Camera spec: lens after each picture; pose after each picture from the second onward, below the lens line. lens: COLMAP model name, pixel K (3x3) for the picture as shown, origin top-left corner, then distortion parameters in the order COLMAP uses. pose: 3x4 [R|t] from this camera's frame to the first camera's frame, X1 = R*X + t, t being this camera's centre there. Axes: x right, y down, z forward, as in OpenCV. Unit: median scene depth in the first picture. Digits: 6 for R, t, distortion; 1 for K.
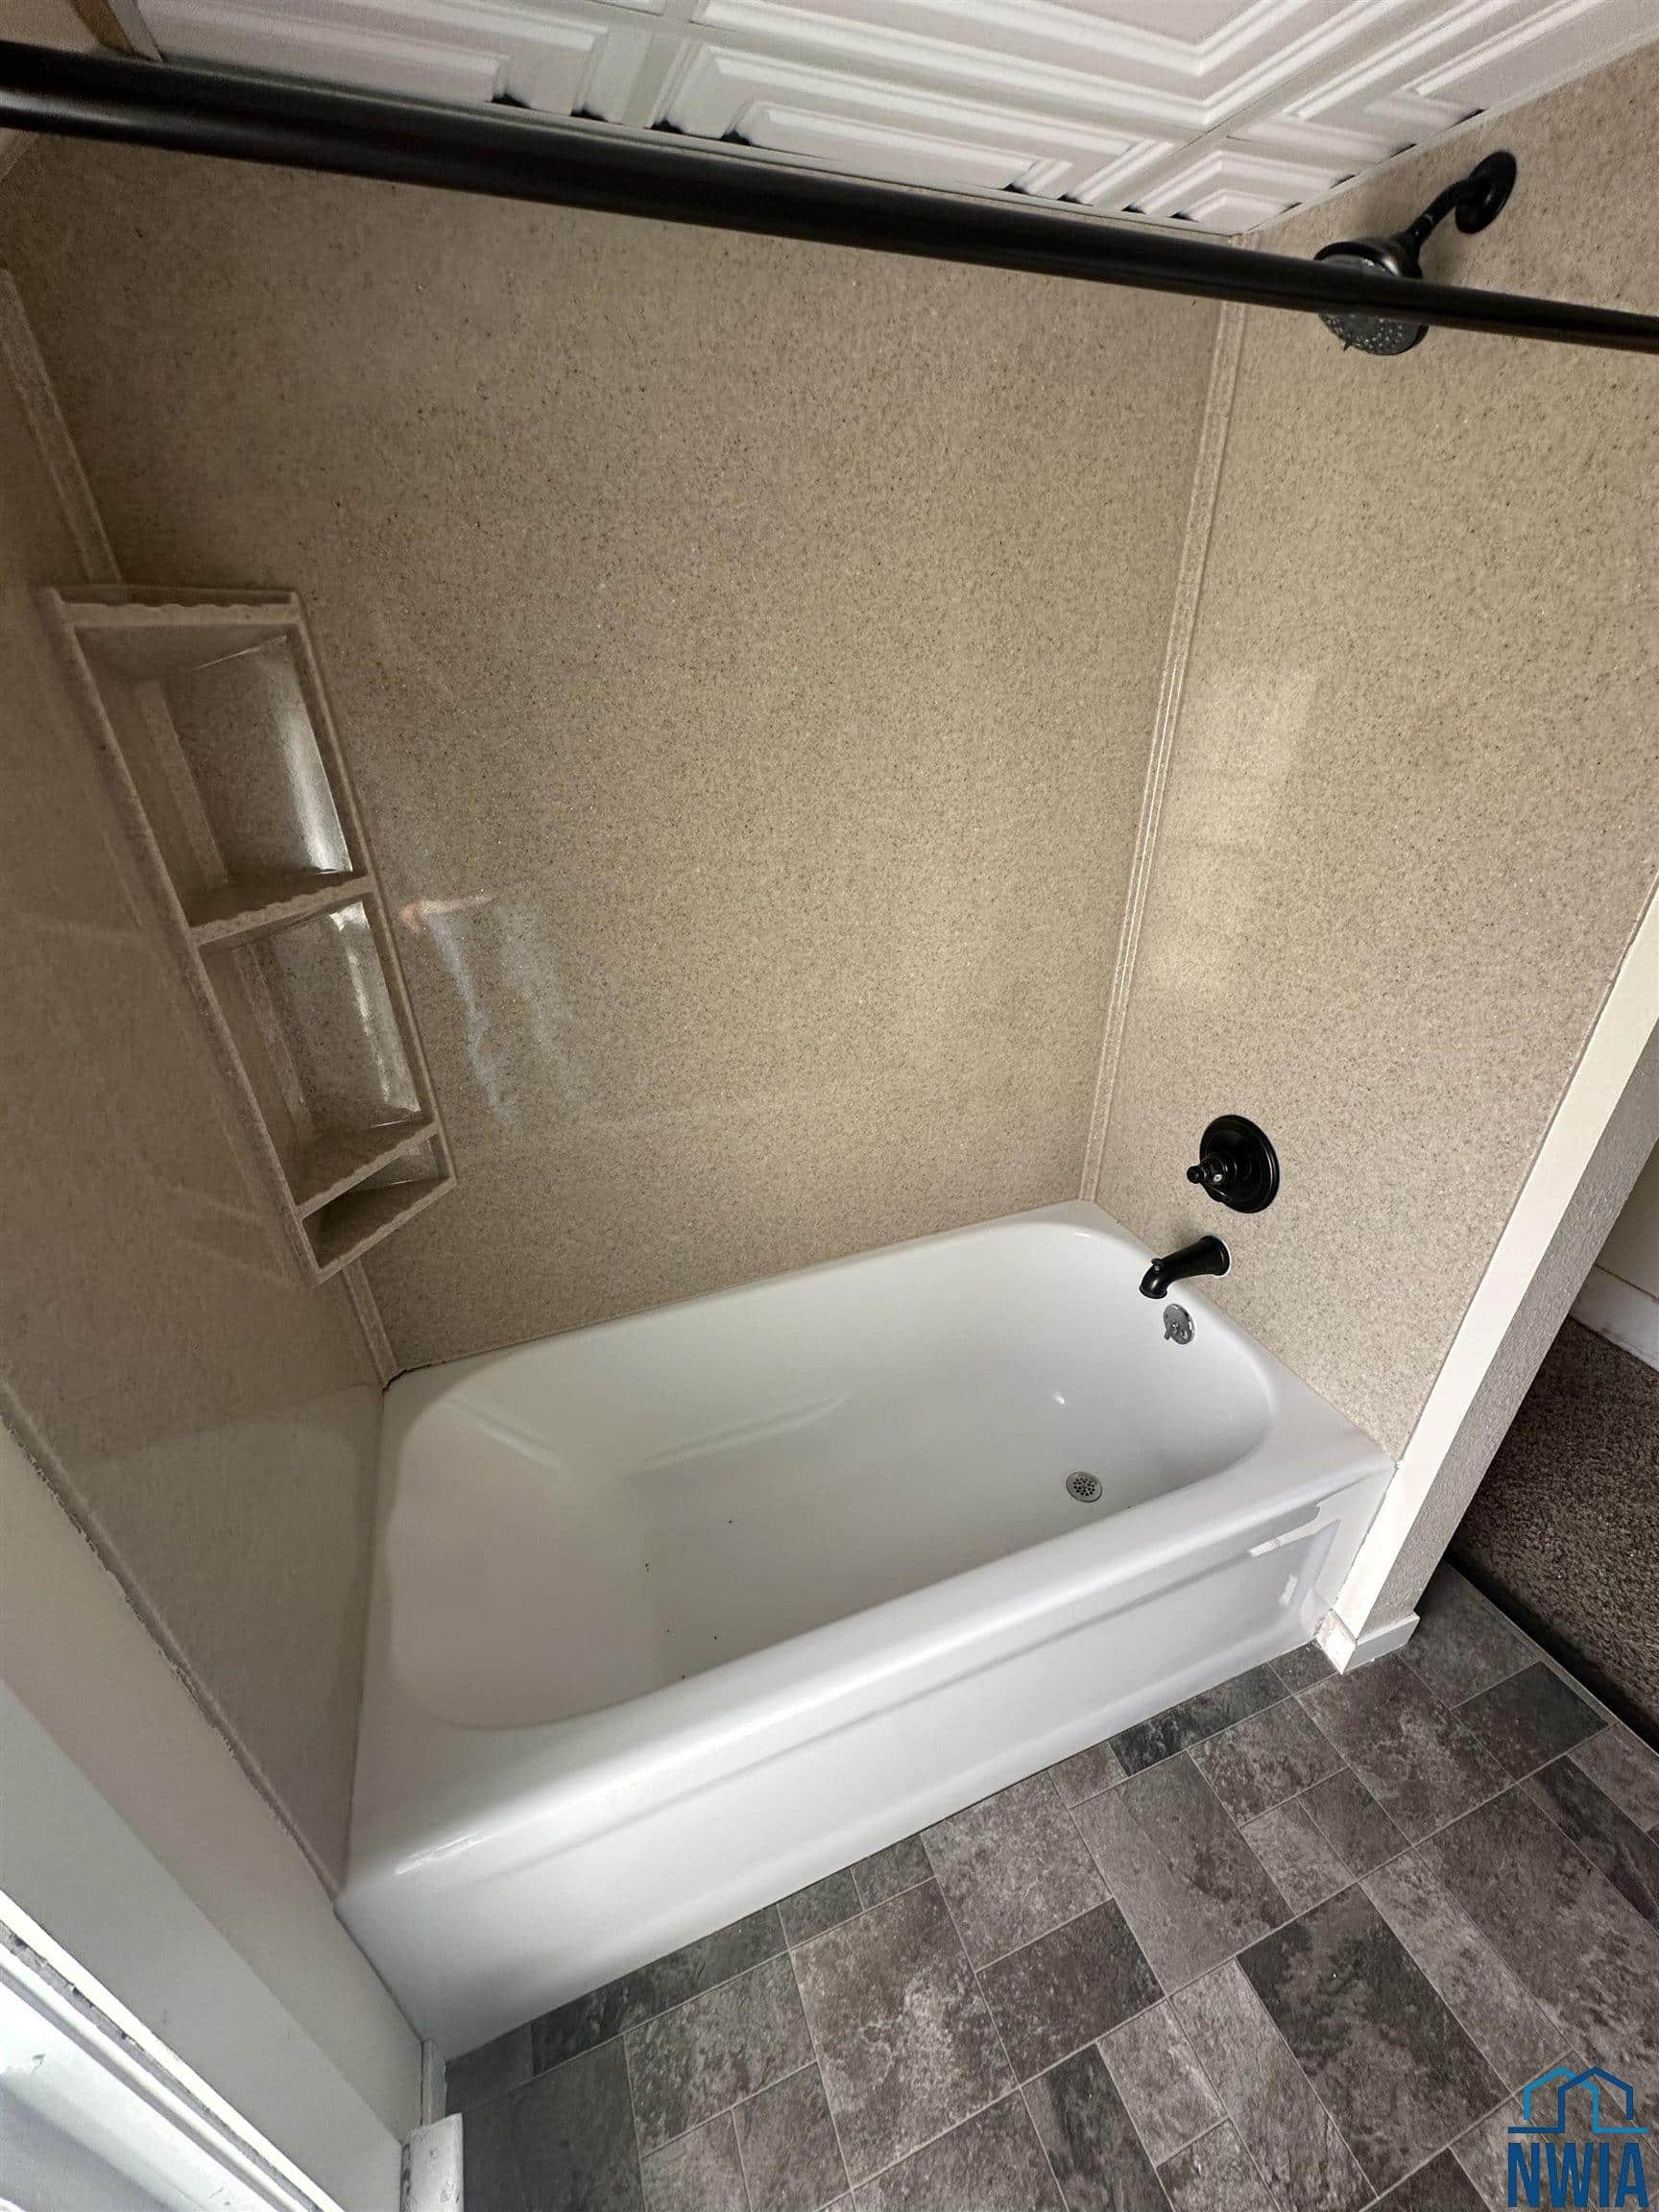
lens RADIAL K [[880.8, 0, 830.5], [0, 880.8, 1108.6], [0, 0, 1]] dist [-0.002071, 0.000669]
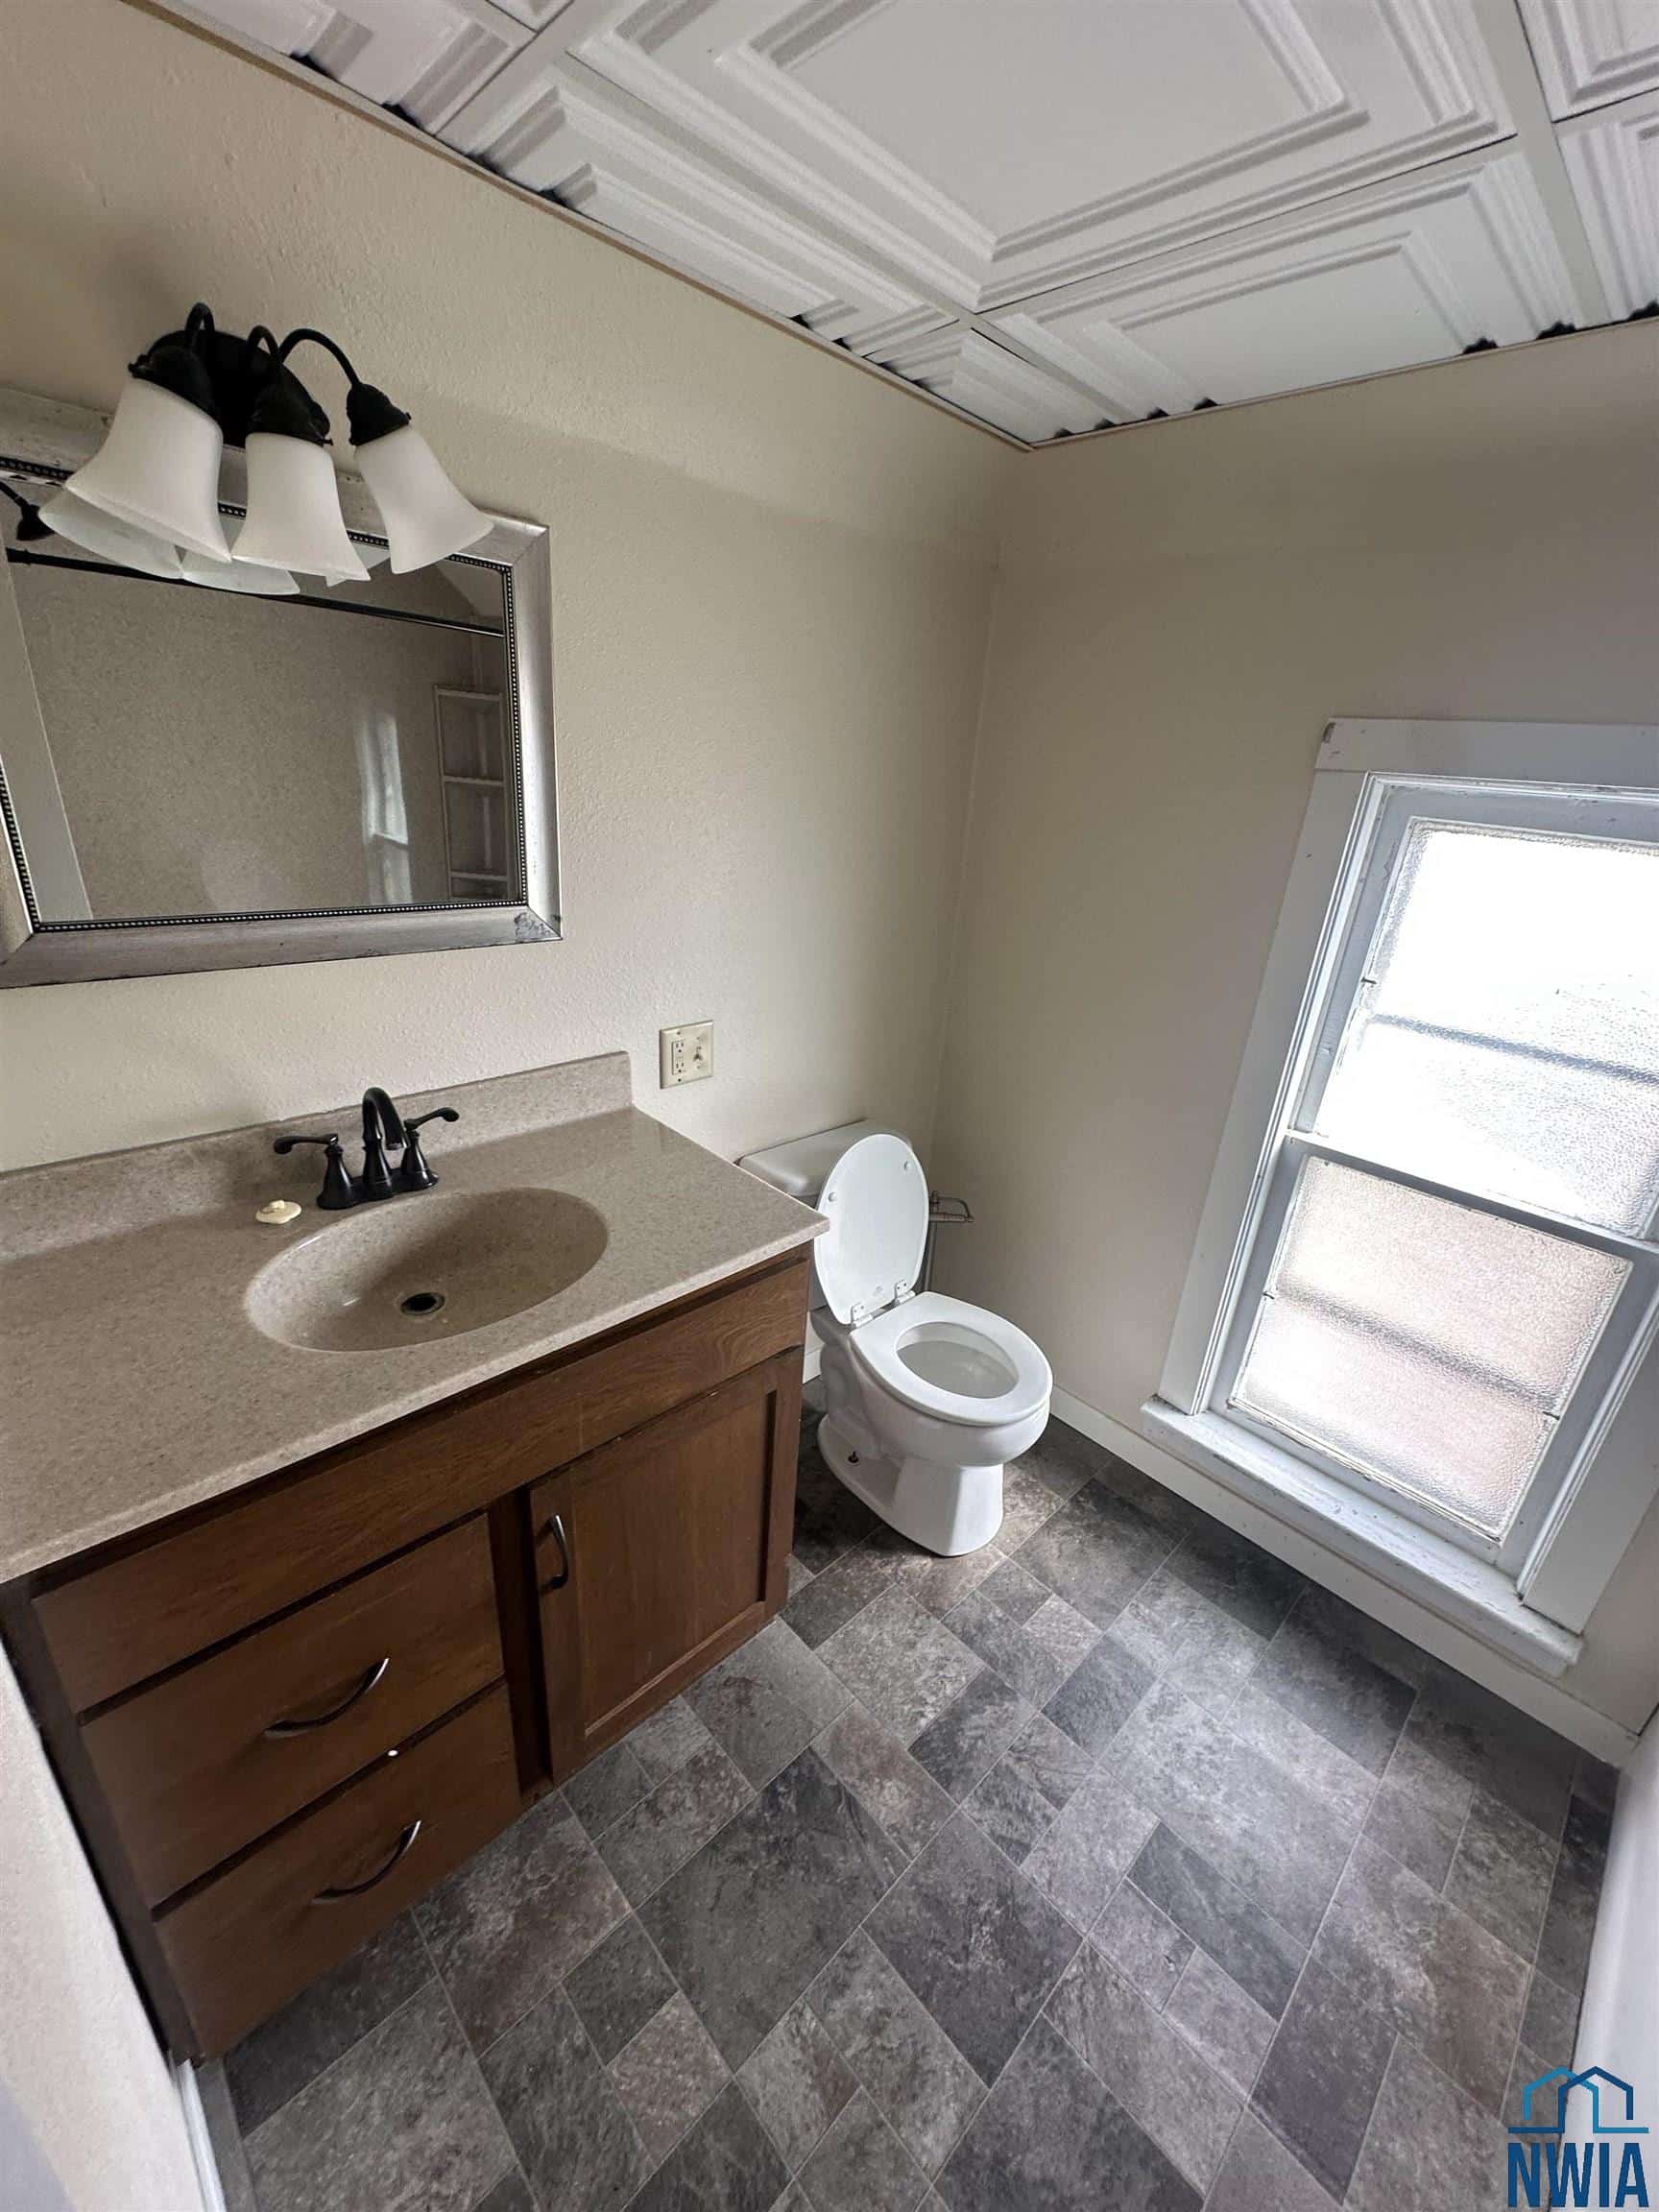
lens RADIAL K [[880.8, 0, 824.2], [0, 880.8, 1111.3], [0, 0, 1]] dist [-0.002071, 0.000669]
pose [[-0.921250, 0.092714, -0.377759, 1.086280], [-0.235331, 0.640416, 0.731086, -0.266534], [0.309705, 0.762412, -0.568165, 0.597236]]
